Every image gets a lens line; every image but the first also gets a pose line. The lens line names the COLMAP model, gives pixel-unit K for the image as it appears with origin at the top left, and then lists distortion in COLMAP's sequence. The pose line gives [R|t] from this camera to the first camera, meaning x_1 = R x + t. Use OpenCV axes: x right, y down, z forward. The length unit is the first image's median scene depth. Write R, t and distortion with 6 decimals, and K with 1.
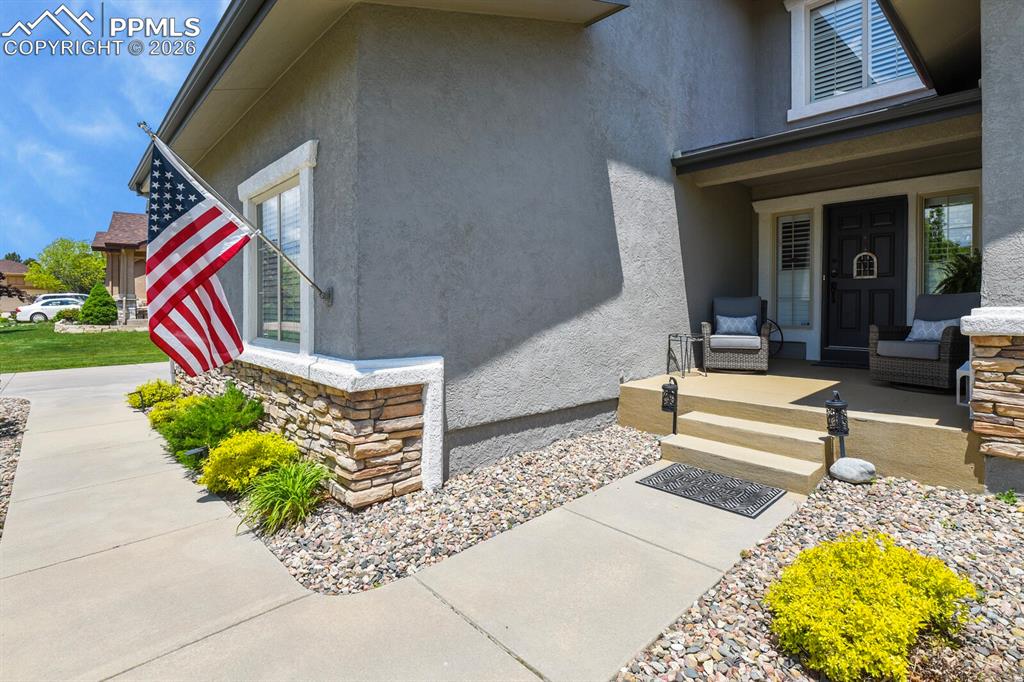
lens RADIAL K [[491.5, 0, 522.9], [0, 491.5, 310.2], [0, 0, 1]] dist [-0.000731, -0.000201]
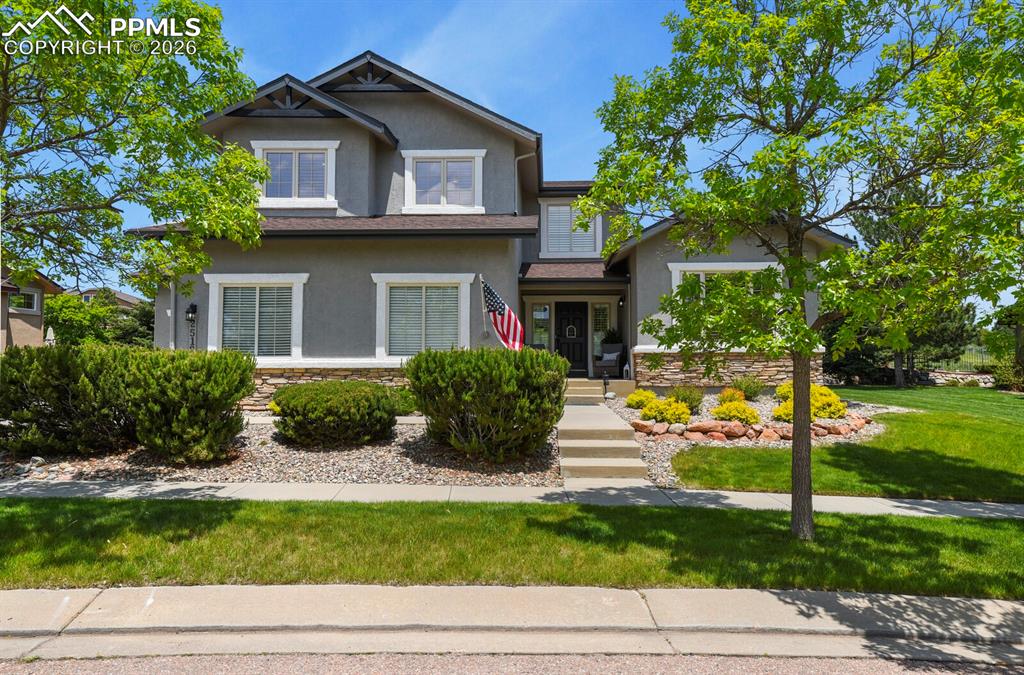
lens RADIAL K [[674.1, 0, 512.0], [0, 674.1, 337.5], [0, 0, 1]] dist [0.045079, 0.000220]
pose [[0.709756, 0.038584, 0.703390, -1.905473], [0.005400, 0.998172, -0.060203, 0.135481], [-0.704427, 0.046528, 0.708250, -1.107695]]
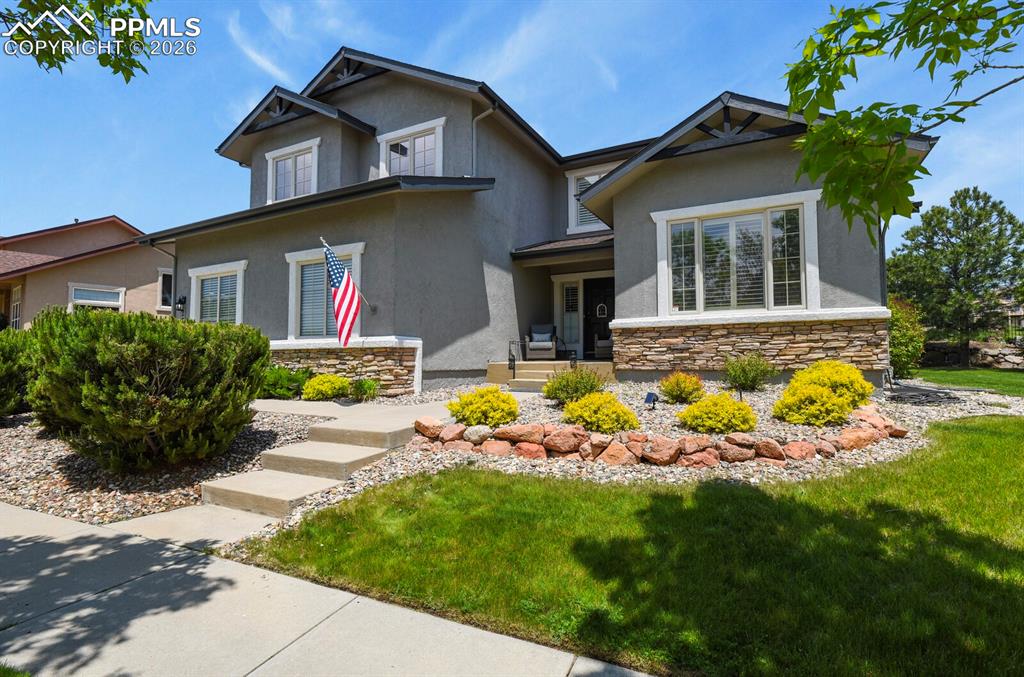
lens RADIAL K [[499.4, 0, 512.0], [0, 499.4, 338.5], [0, 0, 1]] dist [0.000086, -0.000013]
pose [[0.947391, 0.012731, 0.319827, -0.354820], [0.005321, 0.998444, -0.055505, 0.159412], [-0.320036, 0.054286, 0.945849, -0.953471]]
